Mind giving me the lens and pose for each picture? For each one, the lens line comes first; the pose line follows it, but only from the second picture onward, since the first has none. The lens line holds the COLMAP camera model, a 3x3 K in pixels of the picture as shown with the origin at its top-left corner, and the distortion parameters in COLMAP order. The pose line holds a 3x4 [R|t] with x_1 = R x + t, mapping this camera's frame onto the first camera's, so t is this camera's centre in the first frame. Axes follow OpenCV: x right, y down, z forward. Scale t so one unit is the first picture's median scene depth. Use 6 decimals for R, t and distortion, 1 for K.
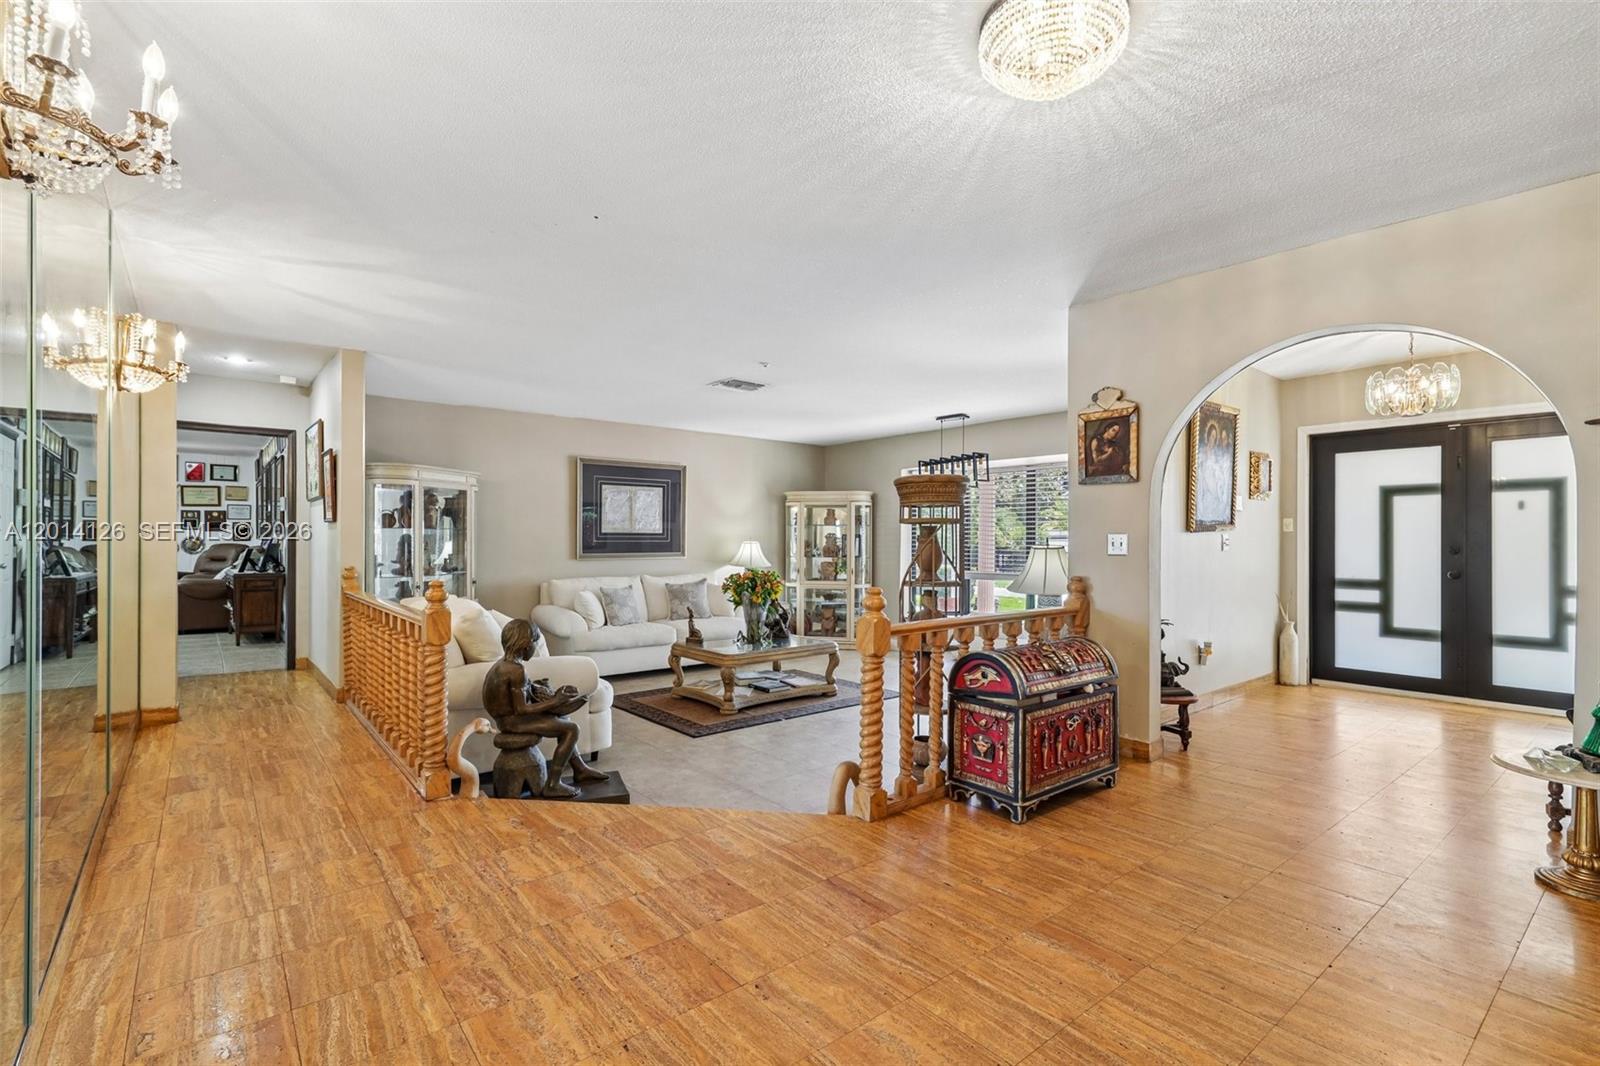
lens RADIAL K [[719.1, 0, 786.3], [0, 719.1, 537.8], [0, 0, 1]] dist [0.004609, 0.000399]
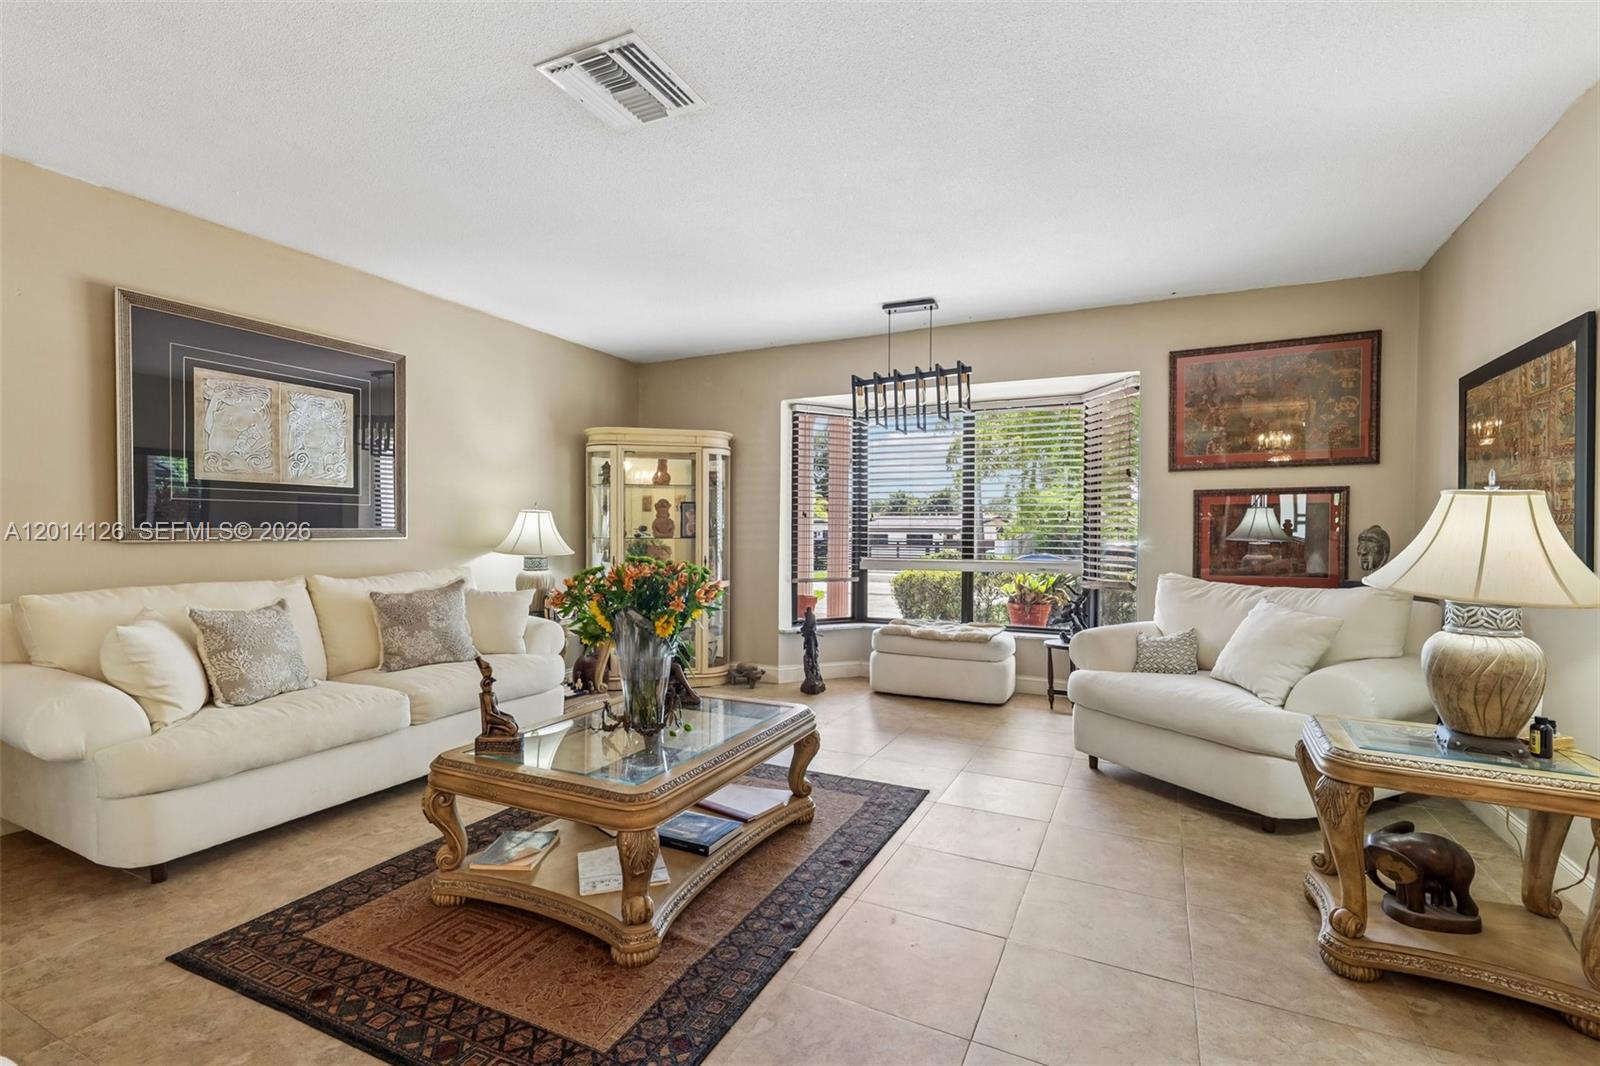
lens RADIAL K [[719.1, 0, 797.2], [0, 719.1, 544.6], [0, 0, 1]] dist [0.004609, 0.000399]
pose [[0.905858, -0.007562, 0.423514, -0.115976], [-0.002739, 0.999715, 0.023708, 0.020776], [-0.423572, -0.022636, 0.905579, 0.466621]]
